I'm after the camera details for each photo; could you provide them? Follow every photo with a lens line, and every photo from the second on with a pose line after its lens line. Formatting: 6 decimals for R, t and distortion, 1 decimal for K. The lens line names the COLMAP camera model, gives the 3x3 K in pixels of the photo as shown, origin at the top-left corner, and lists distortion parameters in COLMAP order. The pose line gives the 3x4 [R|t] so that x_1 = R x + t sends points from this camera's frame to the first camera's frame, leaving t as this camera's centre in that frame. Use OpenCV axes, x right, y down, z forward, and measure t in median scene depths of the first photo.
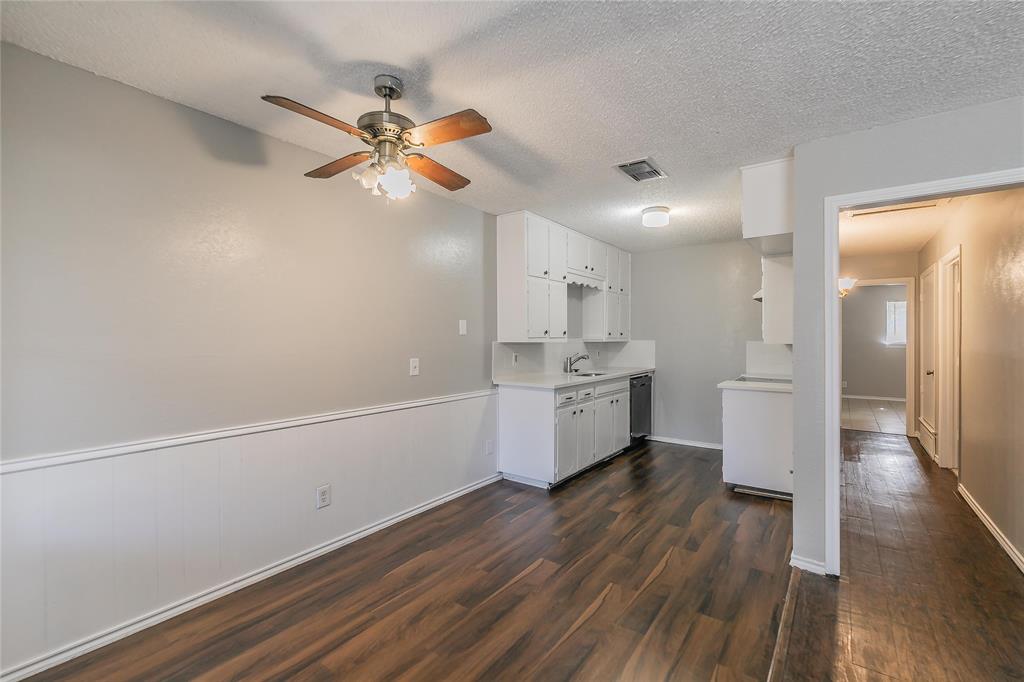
lens RADIAL K [[446.6, 0, 534.0], [0, 446.6, 339.7], [0, 0, 1]] dist [-0.002598, 0.001689]
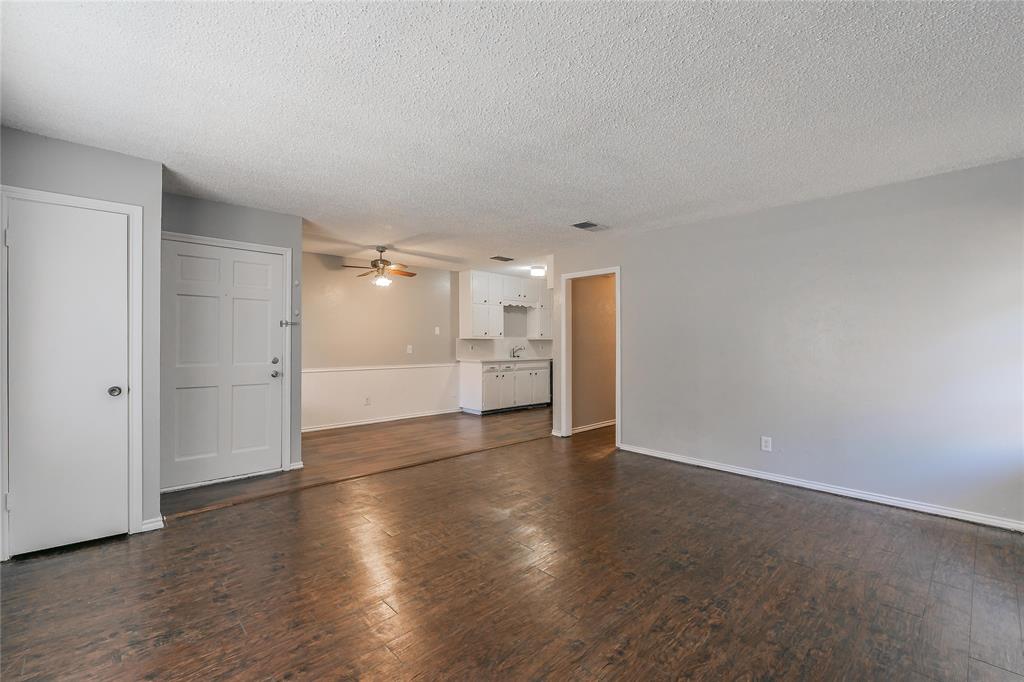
lens RADIAL K [[446.6, 0, 524.9], [0, 446.6, 339.2], [0, 0, 1]] dist [-0.002598, 0.001689]
pose [[0.980978, 0.000317, -0.194119, 0.564501], [-0.002246, 0.999950, -0.009717, 0.026220], [0.194106, 0.009969, 0.980930, -0.815482]]
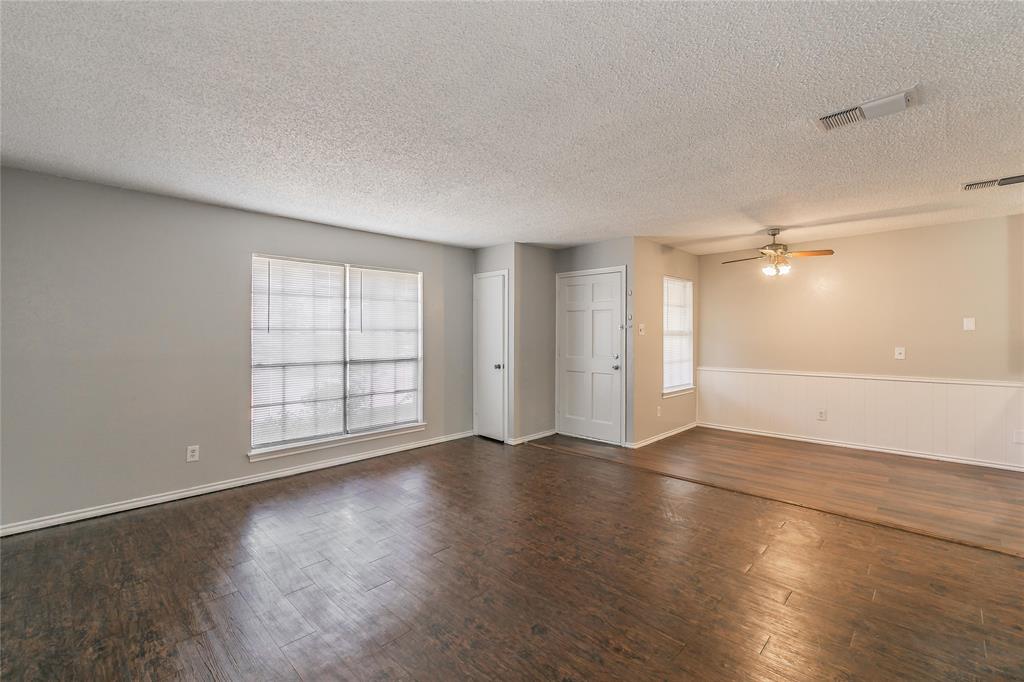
lens RADIAL K [[446.6, 0, 509.0], [0, 446.6, 333.7], [0, 0, 1]] dist [-0.002598, 0.001689]
pose [[-0.168086, -0.001700, -0.985771, 1.126335], [-0.005994, 0.999982, -0.000702, 0.004237], [0.985754, 0.005790, -0.168093, -0.013184]]
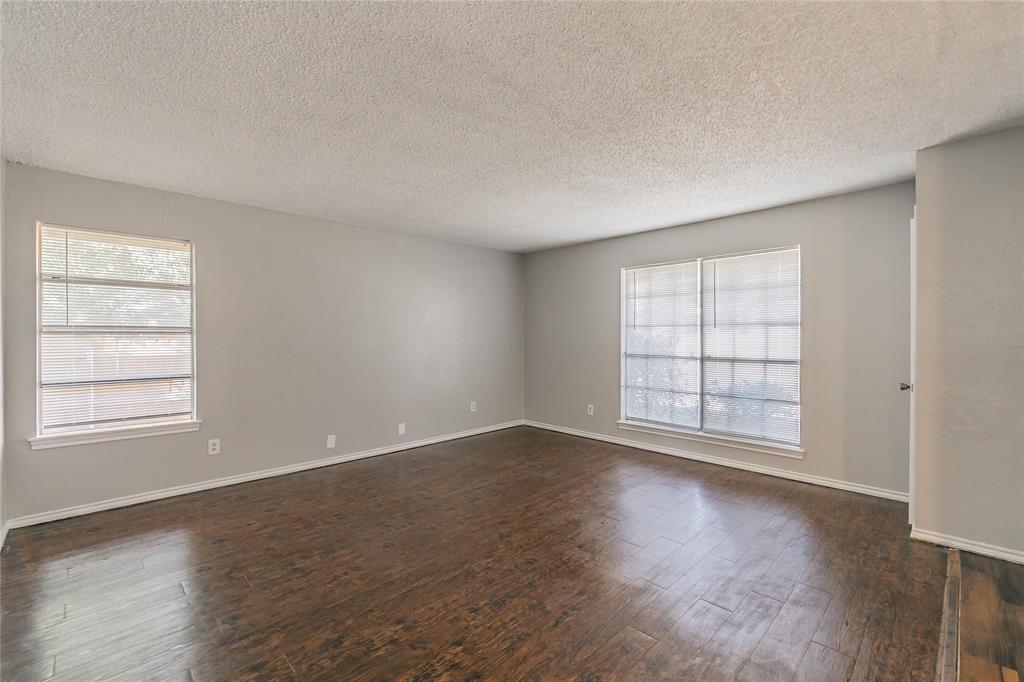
lens RADIAL K [[446.6, 0, 520.5], [0, 446.6, 333.3], [0, 0, 1]] dist [-0.002598, 0.001689]
pose [[-0.983128, 0.003955, 0.182875, 0.309630], [0.005561, 0.999950, 0.008273, 0.004817], [-0.182833, 0.009150, -0.983101, 0.564935]]
